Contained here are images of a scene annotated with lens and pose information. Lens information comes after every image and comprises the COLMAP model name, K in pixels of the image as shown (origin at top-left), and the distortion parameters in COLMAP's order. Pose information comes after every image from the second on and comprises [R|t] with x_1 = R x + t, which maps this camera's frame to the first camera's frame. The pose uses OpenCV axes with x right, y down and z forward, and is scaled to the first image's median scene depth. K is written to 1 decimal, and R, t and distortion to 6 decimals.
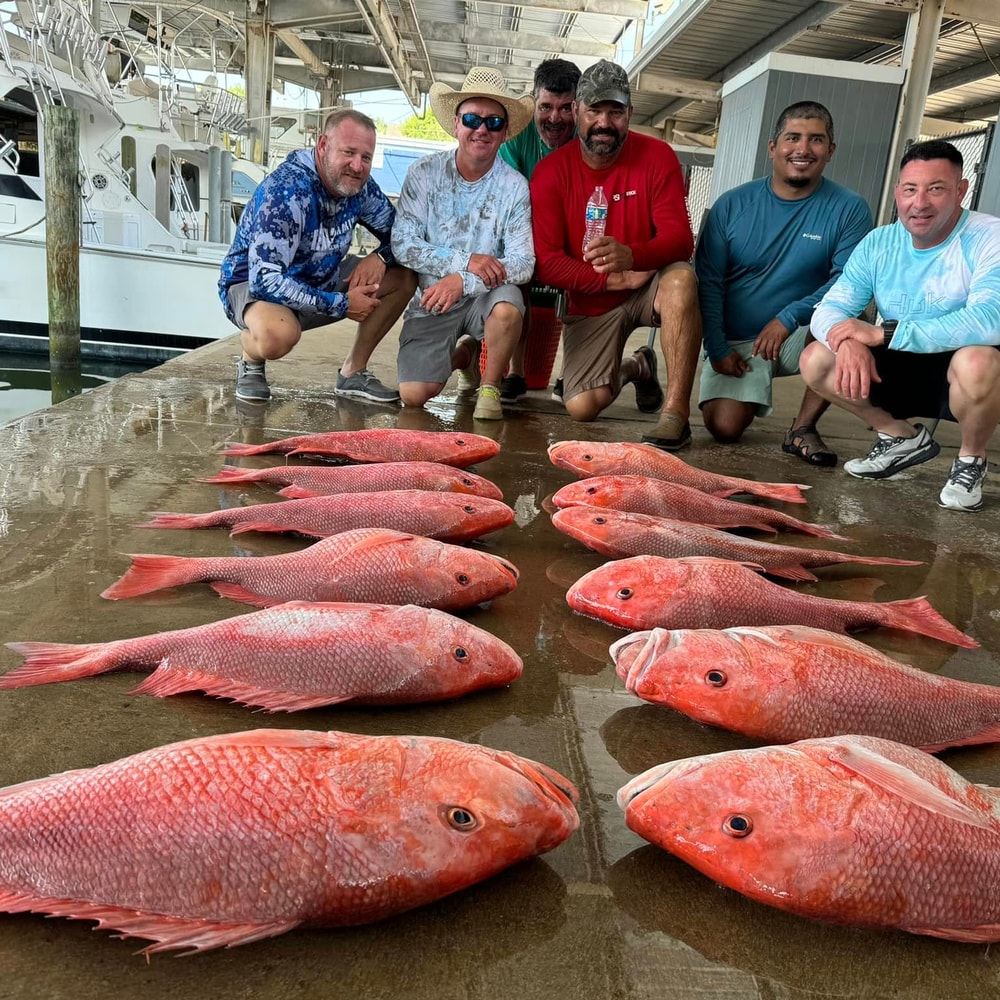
lens RADIAL K [[910.2, 0, 527.0], [0, 910.2, 520.9], [0, 0, 1]] dist [0.006152, -0.024910]
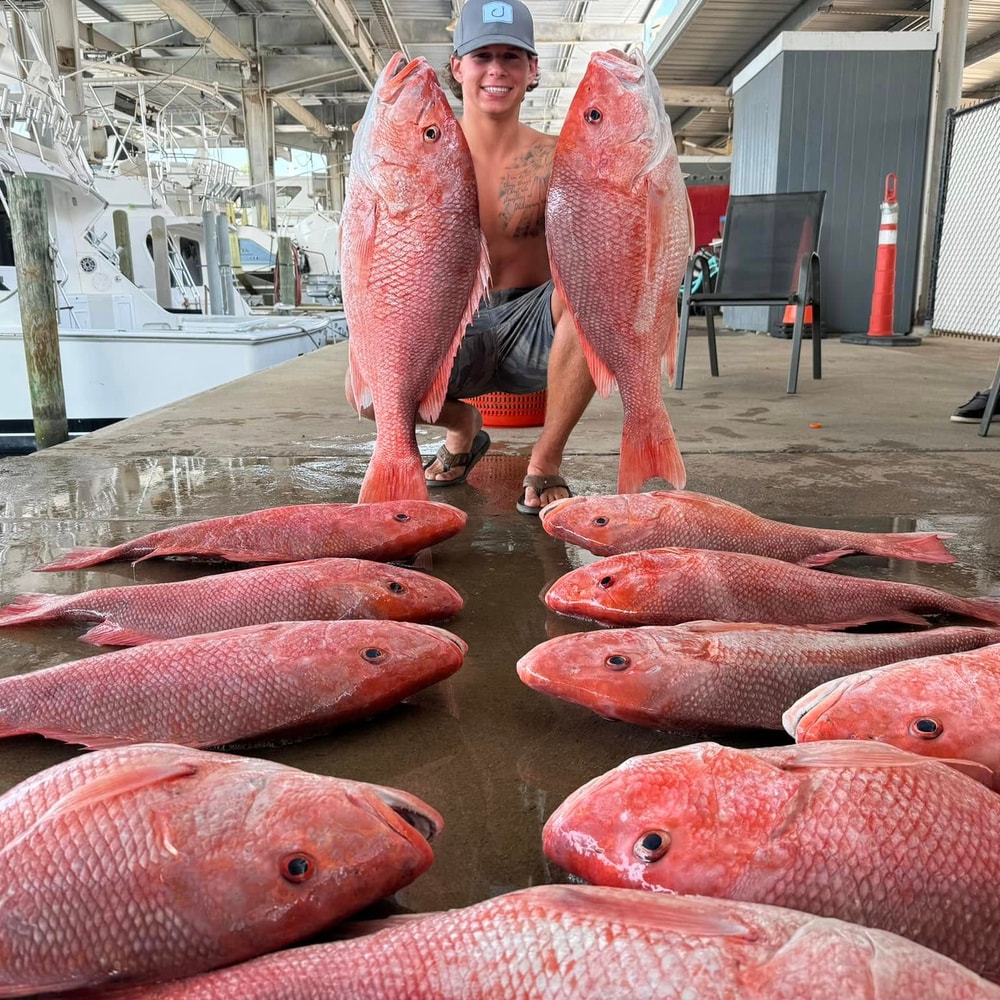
lens RADIAL K [[910.2, 0, 527.0], [0, 910.2, 520.9], [0, 0, 1]] dist [0.006152, -0.024910]
pose [[0.994420, -0.093586, -0.048692, 0.013261], [0.091291, 0.994695, -0.047403, -0.012715], [0.052870, 0.042693, 0.997688, 0.102377]]
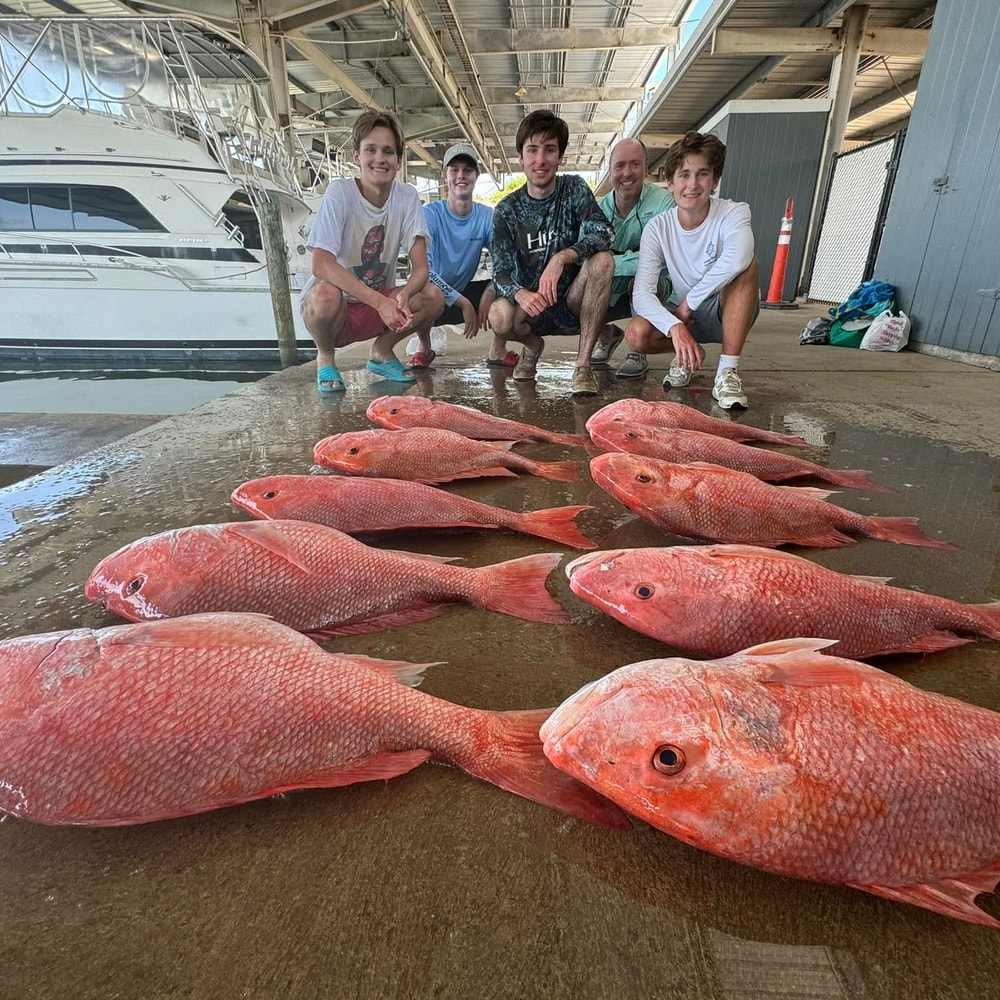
lens RADIAL K [[545.1, 0, 509.5], [0, 545.1, 502.6], [0, 0, 1]] dist [-0.004927, -0.000760]
pose [[0.988831, -0.047516, -0.141261, 0.017619], [0.062288, 0.992826, 0.102062, -0.000774], [0.135398, -0.109721, 0.984697, 0.048783]]
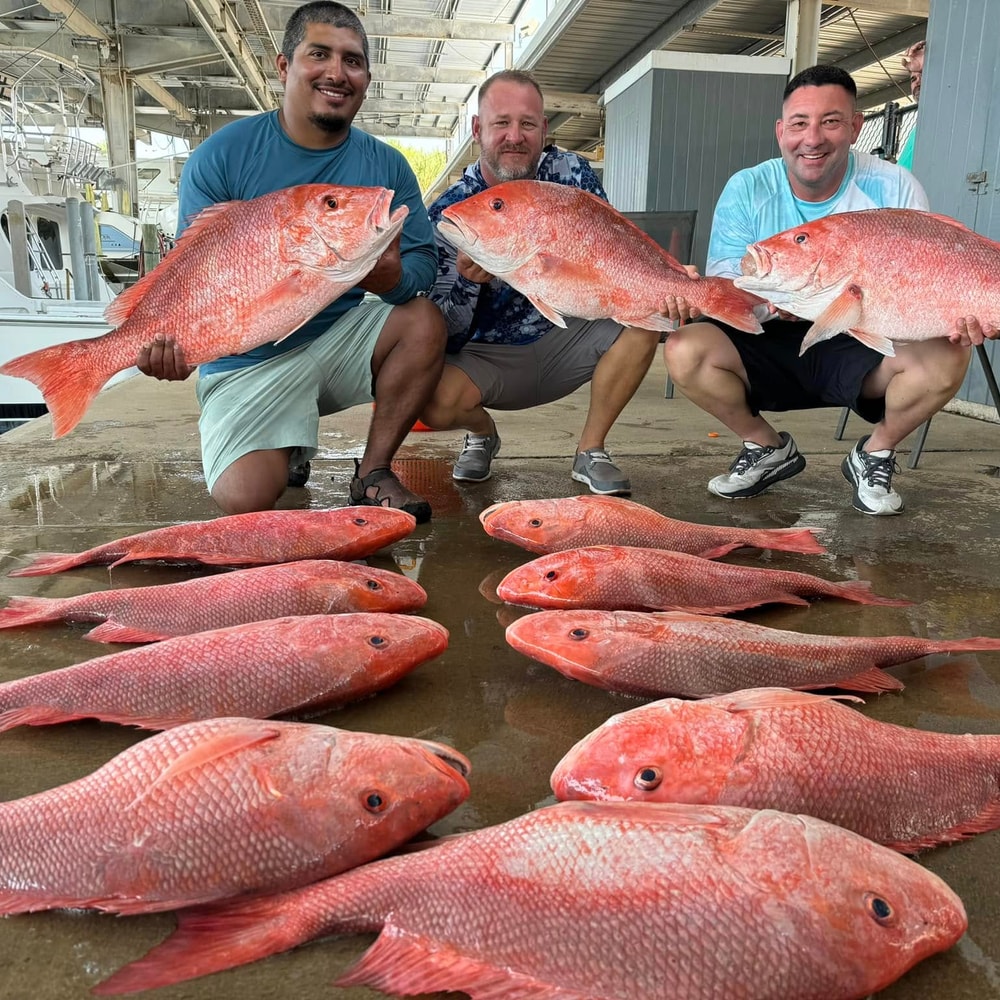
lens RADIAL K [[901.0, 0, 520.3], [0, 901.0, 520.4], [0, 0, 1]] dist [0.019922, -0.029974]
pose [[0.990781, -0.106595, 0.083608, -0.001509], [0.108985, 0.993740, -0.024553, -0.015732], [-0.080467, 0.033439, 0.996196, 0.077438]]
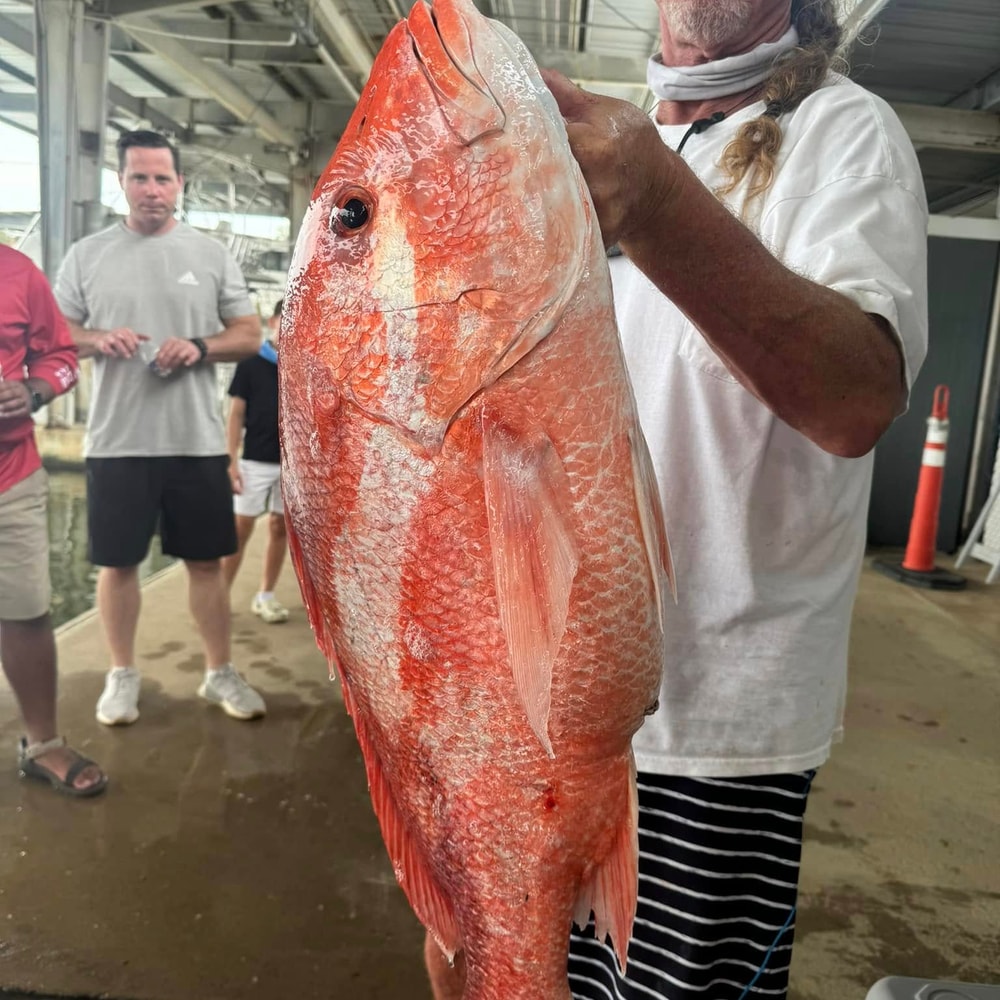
lens RADIAL K [[917.8, 0, 531.4], [0, 917.8, 498.9], [0, 0, 1]] dist [-0.001812, -0.015332]
pose [[0.996668, -0.002327, -0.081530, 0.075124], [-0.009525, 0.989432, -0.144687, -0.143541], [0.081005, 0.144981, 0.986113, 0.226177]]
